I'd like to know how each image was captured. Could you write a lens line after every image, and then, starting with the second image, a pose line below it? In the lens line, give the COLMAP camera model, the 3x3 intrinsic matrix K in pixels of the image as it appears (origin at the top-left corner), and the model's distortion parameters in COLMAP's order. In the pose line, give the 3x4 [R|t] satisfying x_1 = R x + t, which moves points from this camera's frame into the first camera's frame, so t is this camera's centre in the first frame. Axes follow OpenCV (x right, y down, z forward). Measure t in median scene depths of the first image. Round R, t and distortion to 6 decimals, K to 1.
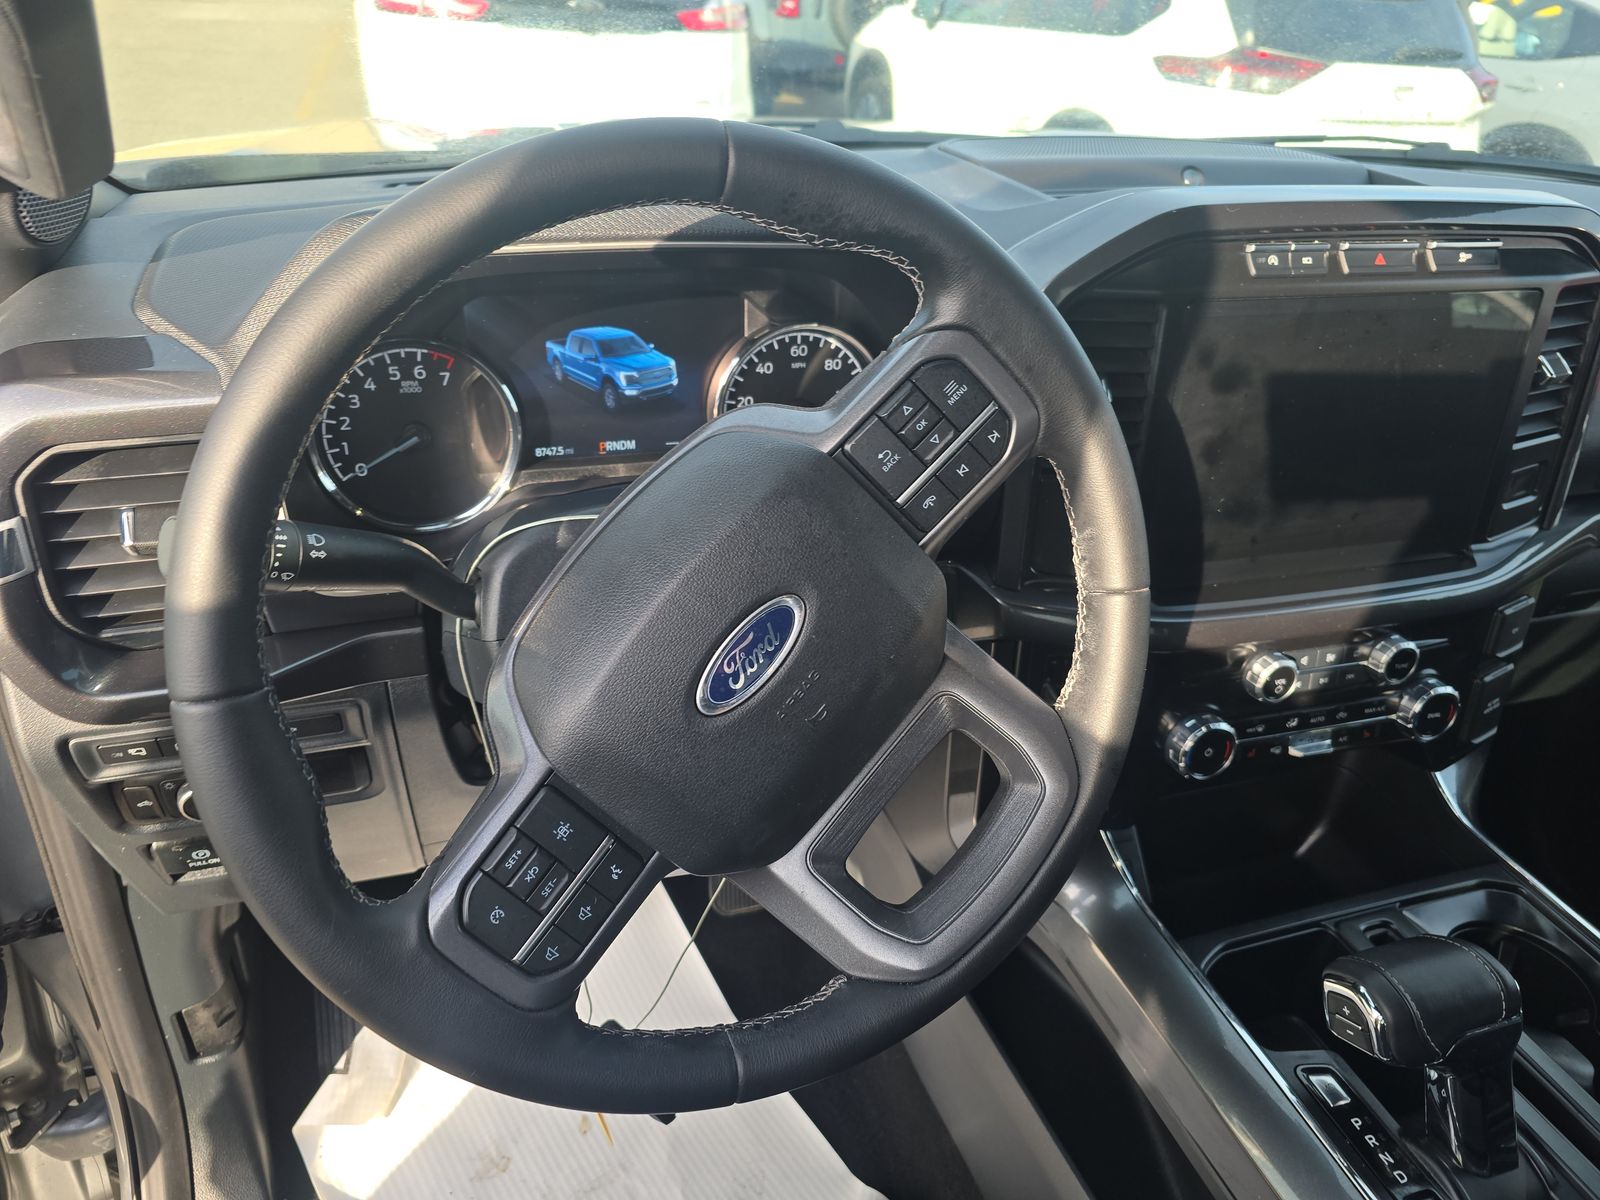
lens RADIAL K [[1066.7, 0, 797.8], [0, 1066.7, 591.7], [0, 0, 1]] dist [0.000045, -0.019068]
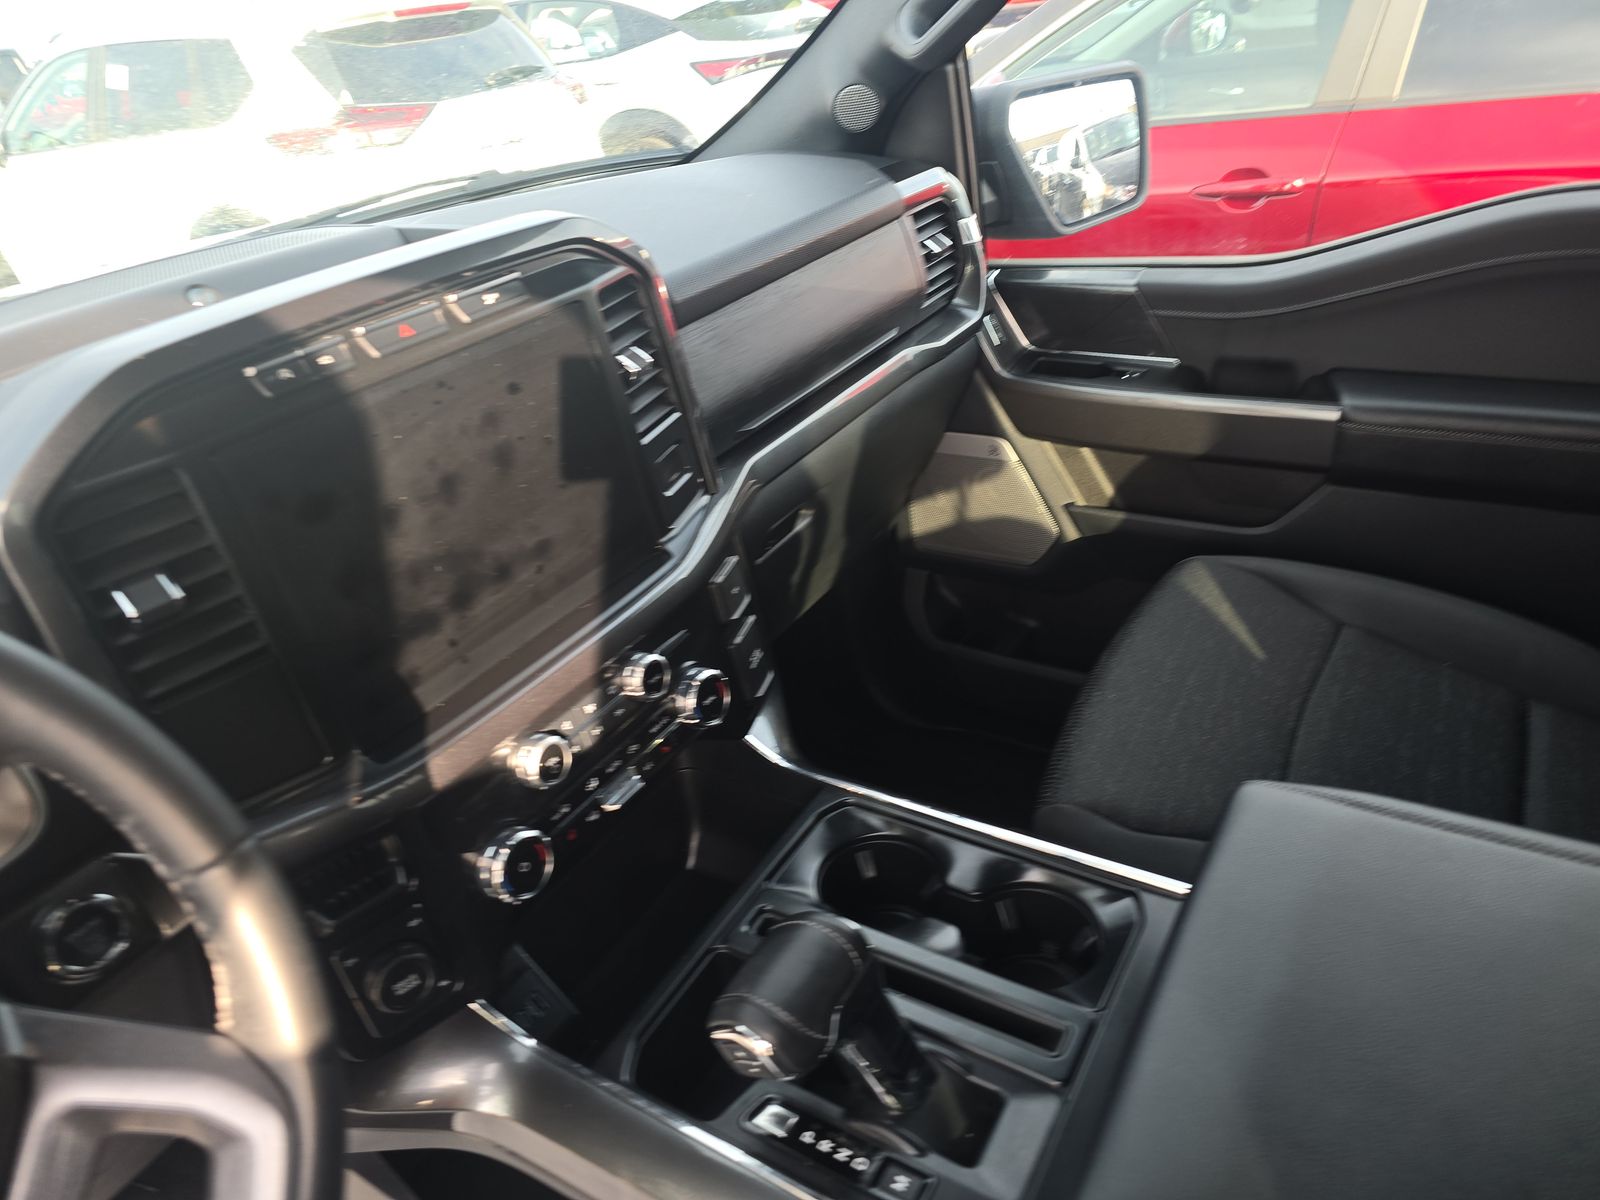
lens RADIAL K [[1066.7, 0, 794.6], [0, 1066.7, 601.9], [0, 0, 1]] dist [0.000045, -0.019068]
pose [[0.743759, -0.442675, 0.500861, 0.192506], [0.460083, 0.882579, 0.096844, -0.031201], [-0.484919, 0.158409, 0.860093, 0.060267]]
